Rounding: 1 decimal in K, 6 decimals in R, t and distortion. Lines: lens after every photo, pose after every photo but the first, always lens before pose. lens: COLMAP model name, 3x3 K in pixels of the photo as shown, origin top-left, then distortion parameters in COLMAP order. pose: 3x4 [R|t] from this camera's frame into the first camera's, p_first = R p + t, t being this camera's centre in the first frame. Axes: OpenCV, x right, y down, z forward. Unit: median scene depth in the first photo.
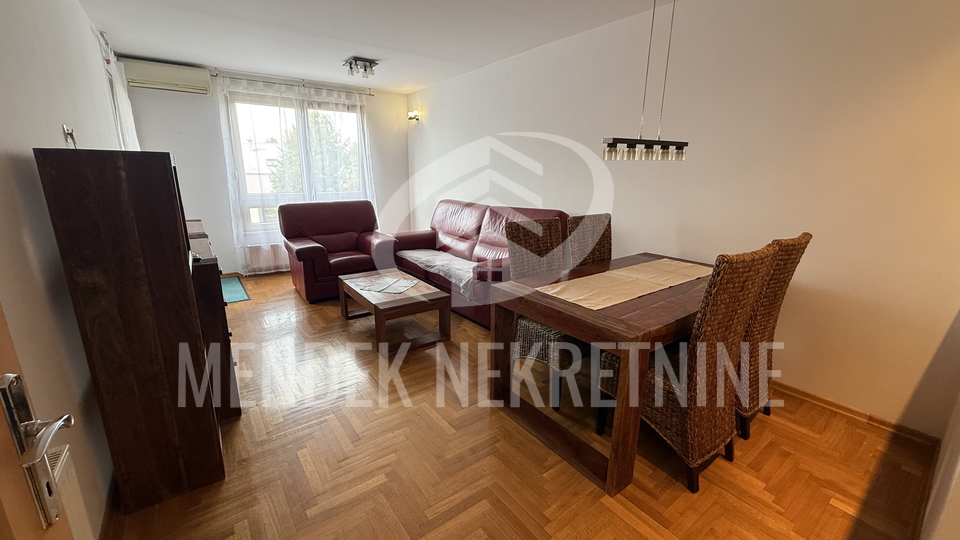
lens RADIAL K [[386.8, 0, 480.7], [0, 386.8, 272.4], [0, 0, 1]] dist [-0.001245, 0.000308]
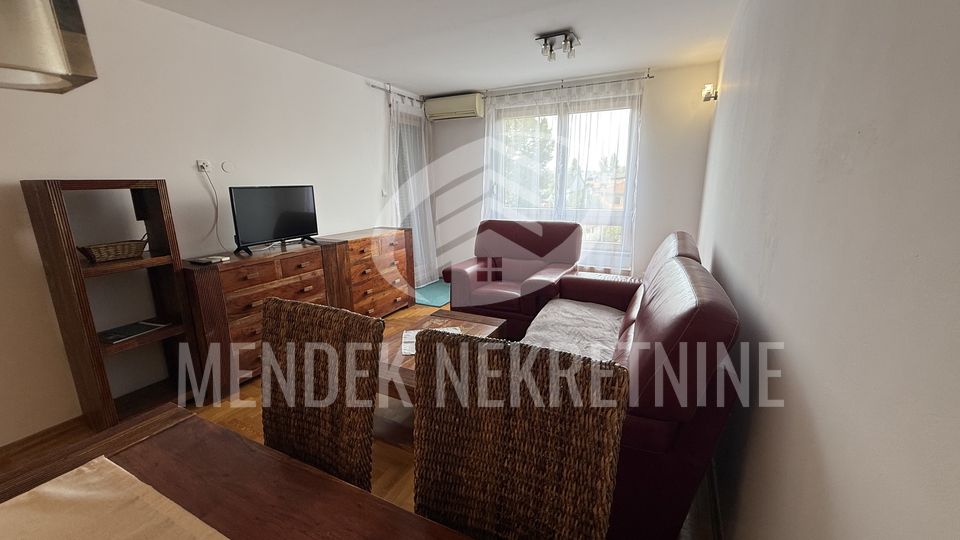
lens RADIAL K [[386.8, 0, 480.7], [0, 386.8, 272.4], [0, 0, 1]] dist [-0.001245, 0.000308]
pose [[0.437900, 0.190259, -0.878661, 0.337756], [-0.213517, 0.971396, 0.103928, -0.149474], [0.873301, 0.142099, 0.465997, 0.564512]]
